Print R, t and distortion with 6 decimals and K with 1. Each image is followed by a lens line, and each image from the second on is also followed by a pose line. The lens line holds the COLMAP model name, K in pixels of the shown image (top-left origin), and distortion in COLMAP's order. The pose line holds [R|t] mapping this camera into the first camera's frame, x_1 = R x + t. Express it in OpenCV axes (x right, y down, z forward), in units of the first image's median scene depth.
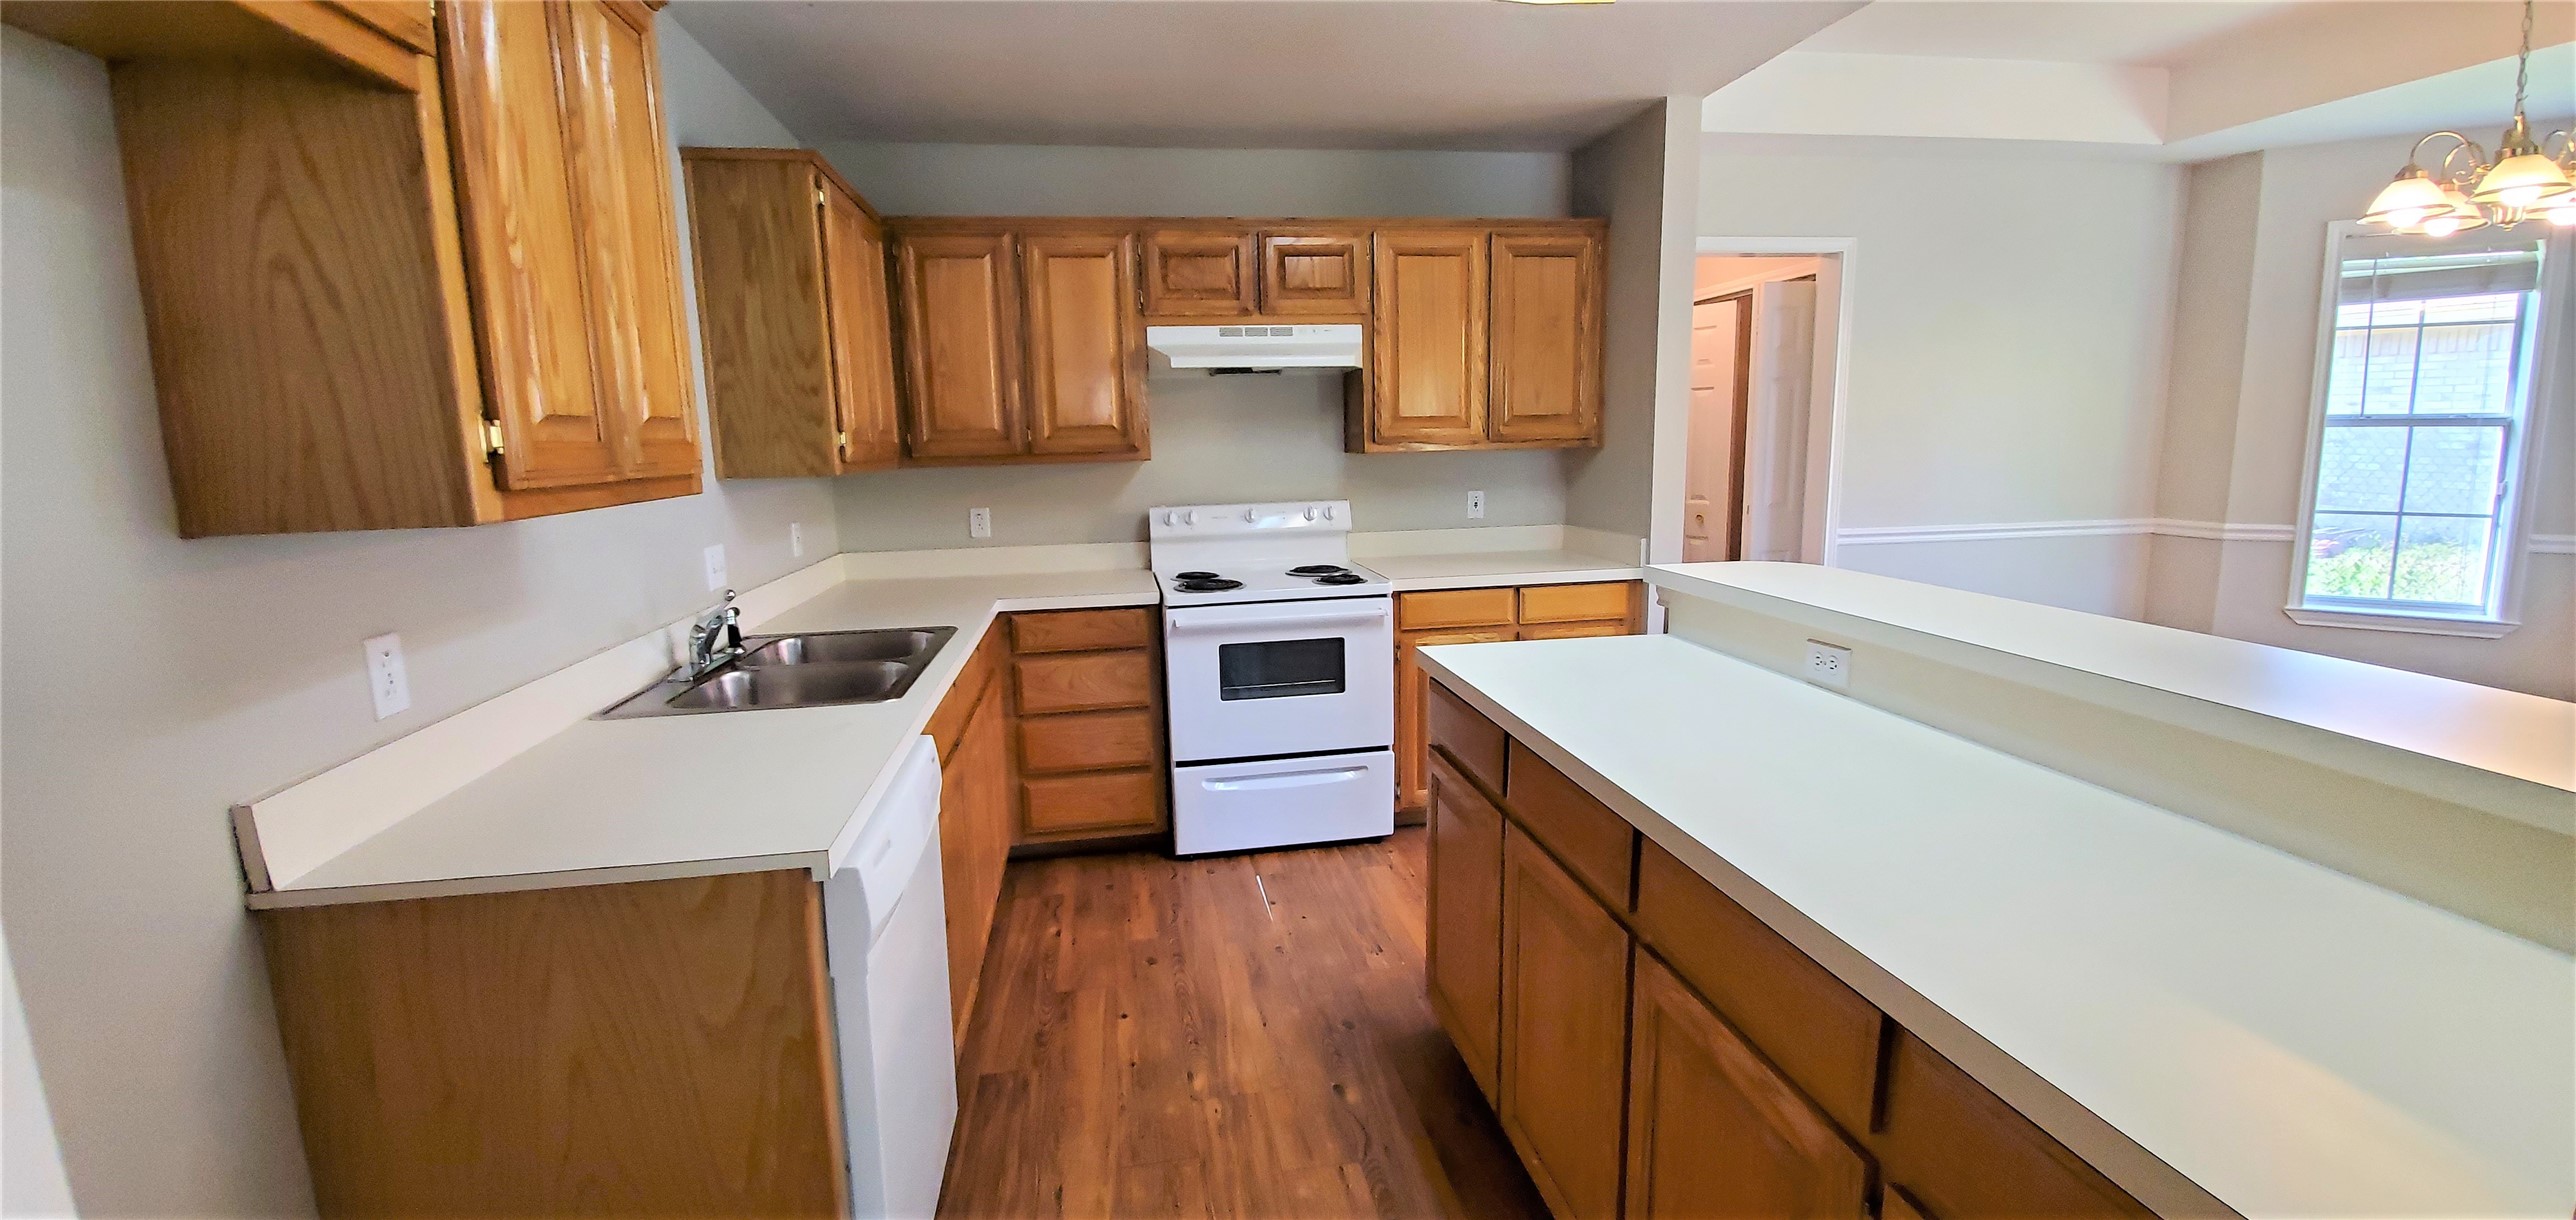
lens RADIAL K [[1017.0, 0, 1258.4], [0, 1017.0, 594.5], [0, 0, 1]] dist [0.009962, -0.016675]
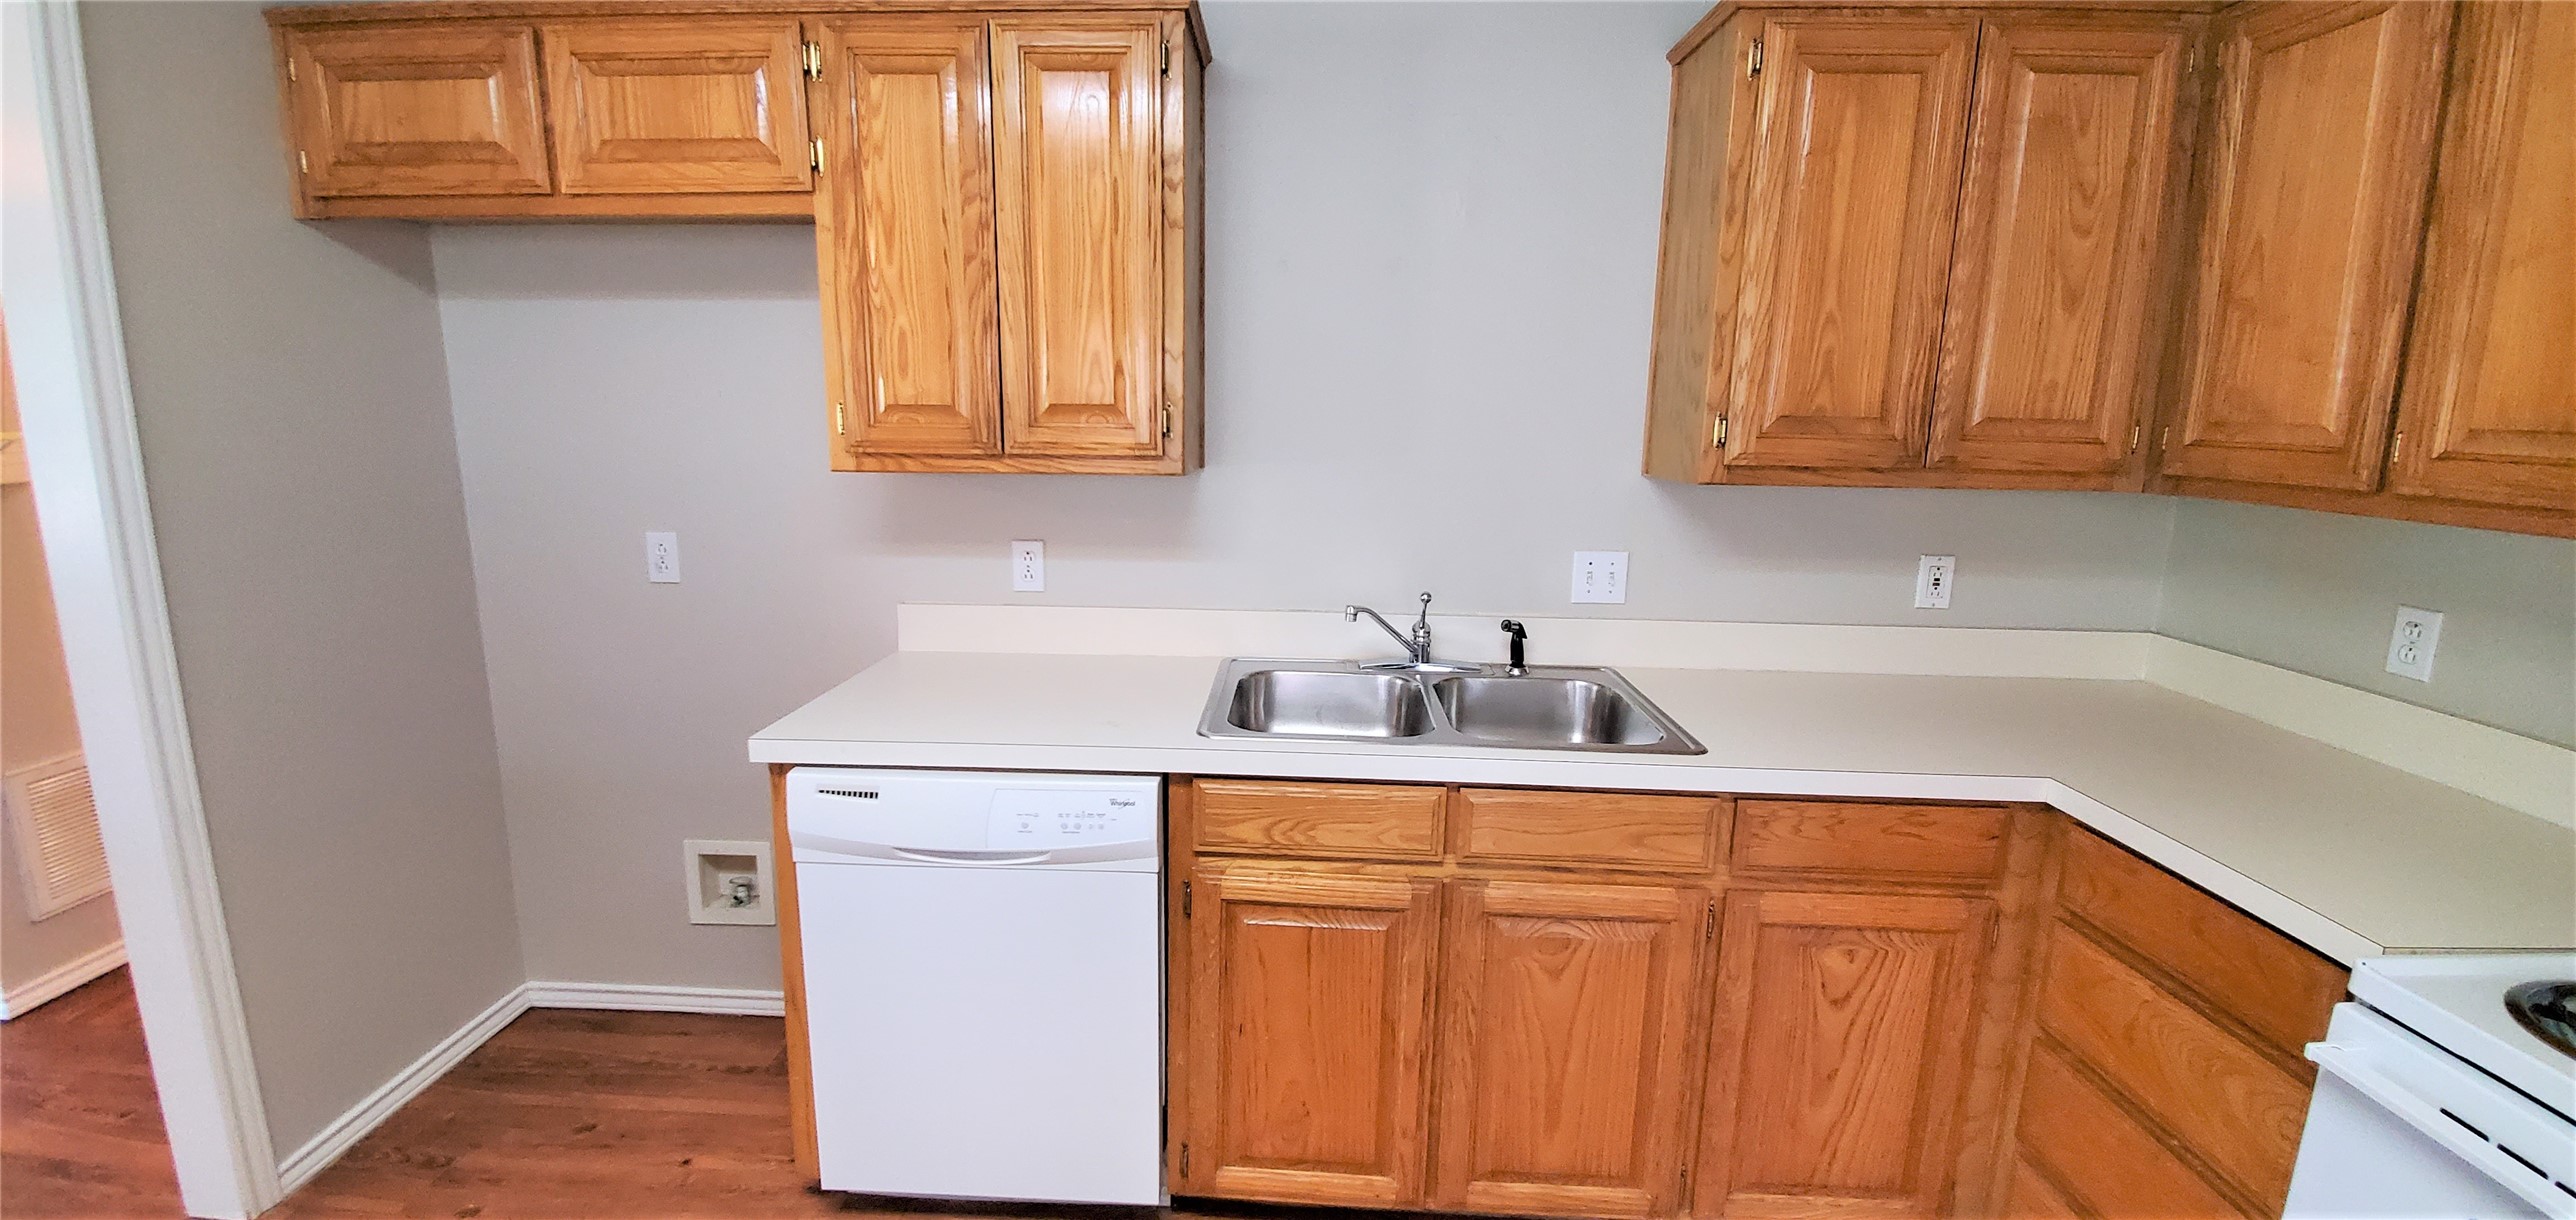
lens RADIAL K [[1017.0, 0, 1258.4], [0, 1017.0, 594.5], [0, 0, 1]] dist [0.009962, -0.016675]
pose [[-0.187427, 0.201515, -0.961386, 0.240940], [-0.158709, 0.959658, 0.232094, -0.121506], [0.969372, 0.196081, -0.147884, 0.642944]]
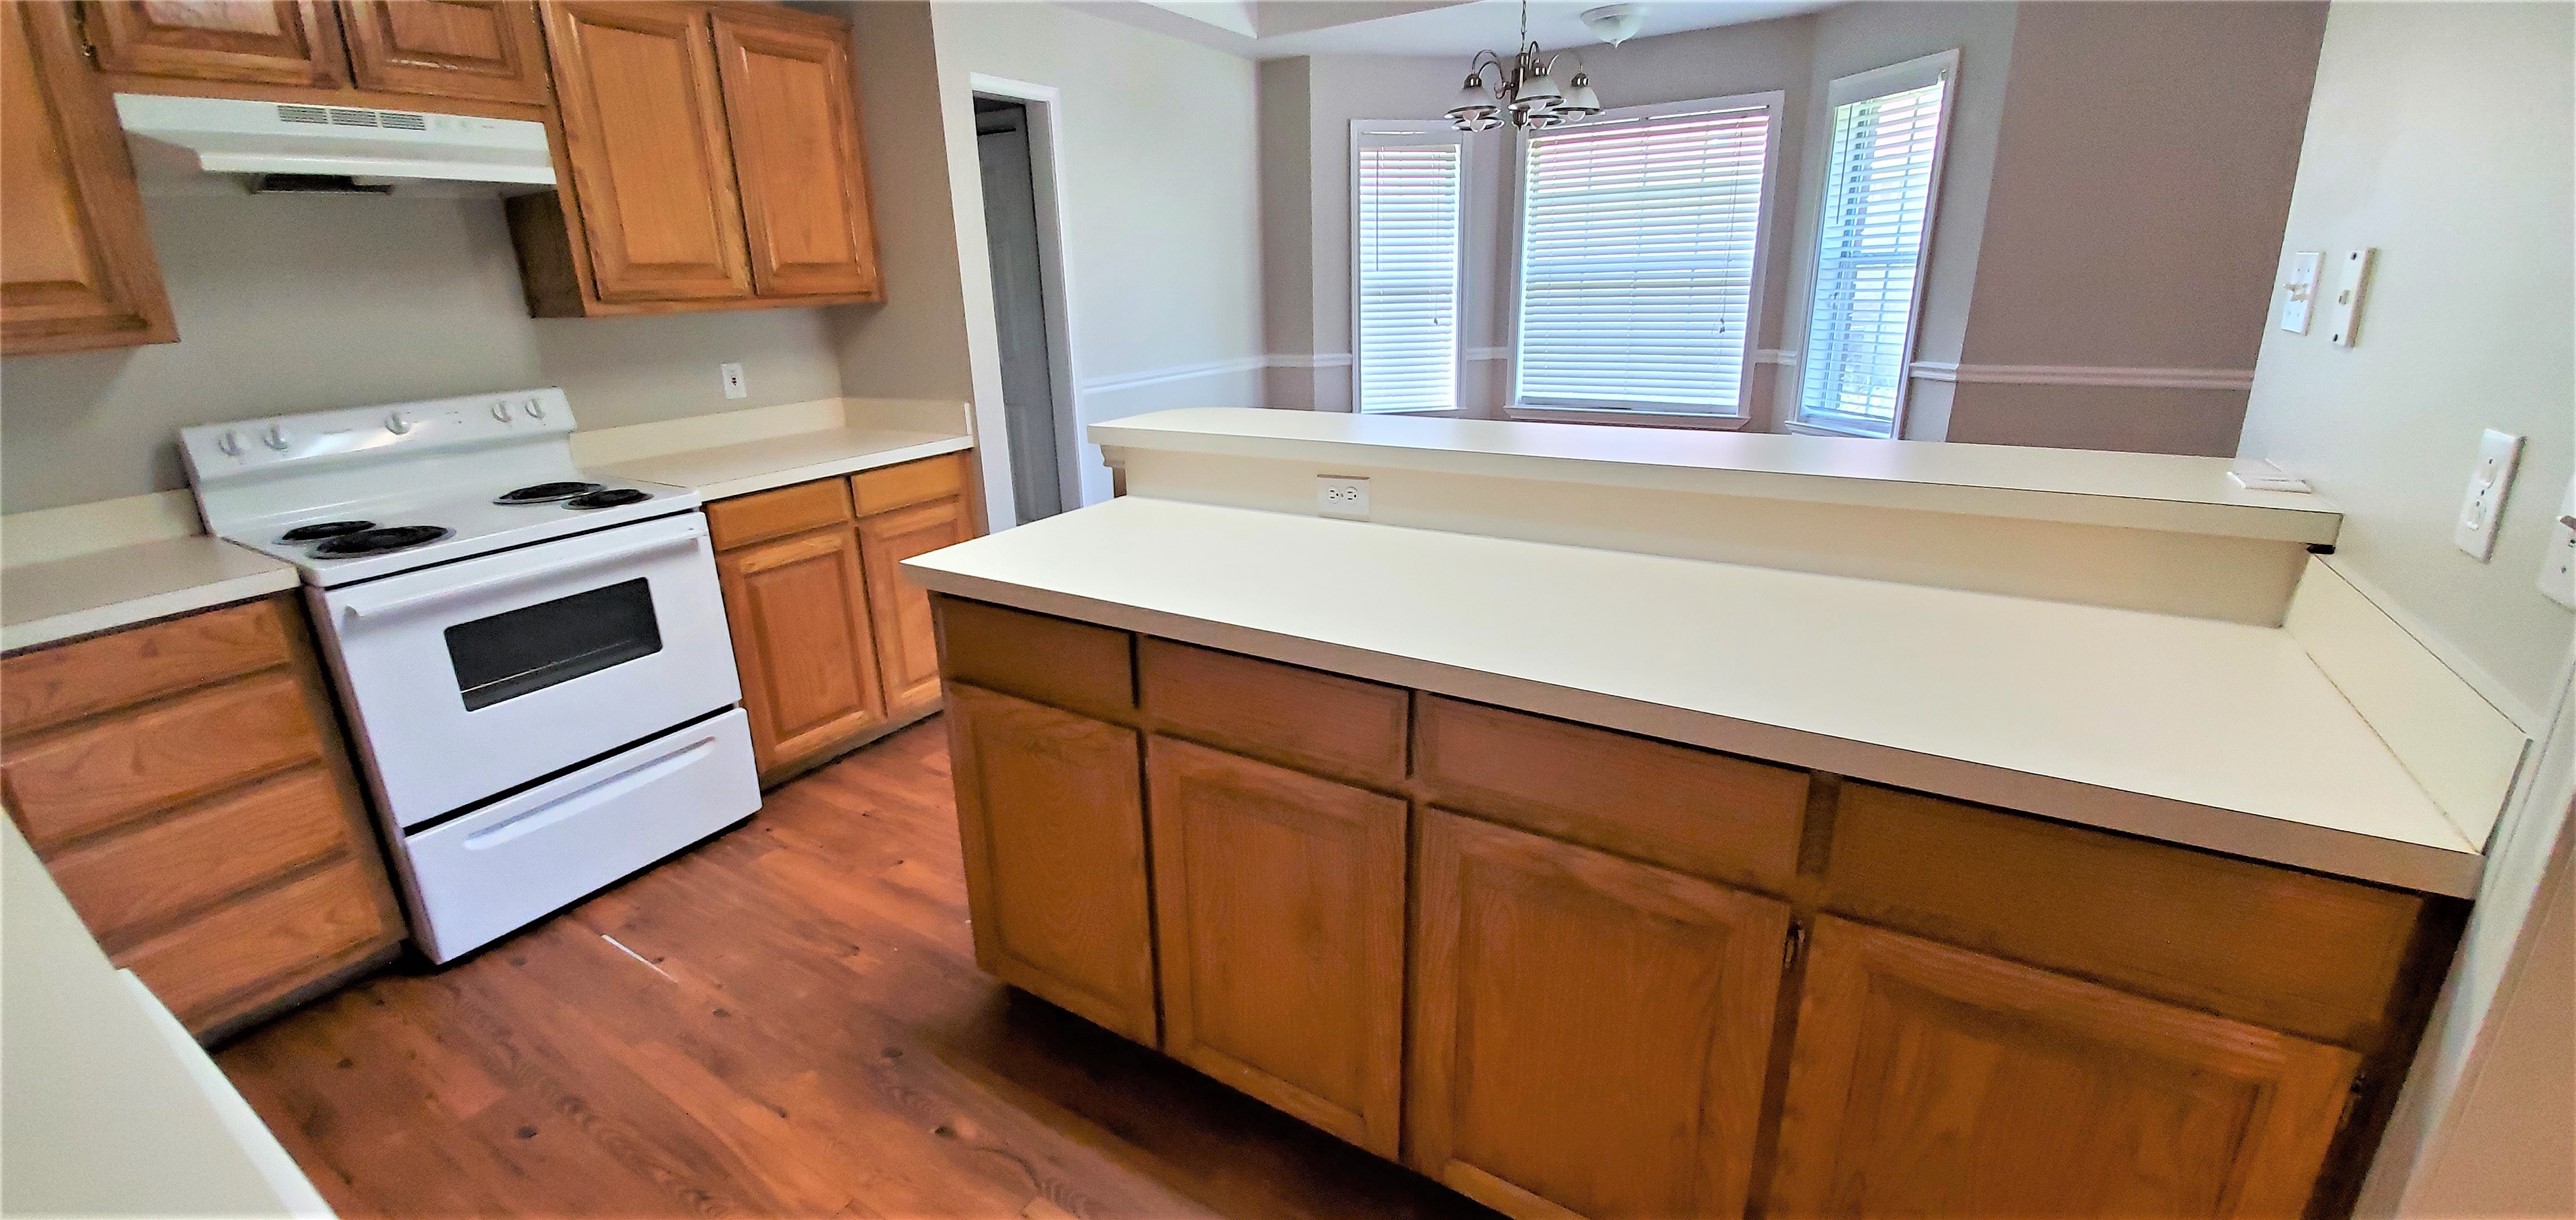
lens RADIAL K [[1017.0, 0, 1258.4], [0, 1017.0, 594.5], [0, 0, 1]] dist [0.009962, -0.016675]
pose [[0.655356, -0.221886, 0.721994, -0.150040], [0.131976, 0.974812, 0.179788, -0.017529], [-0.743701, -0.022539, 0.668132, 0.191836]]
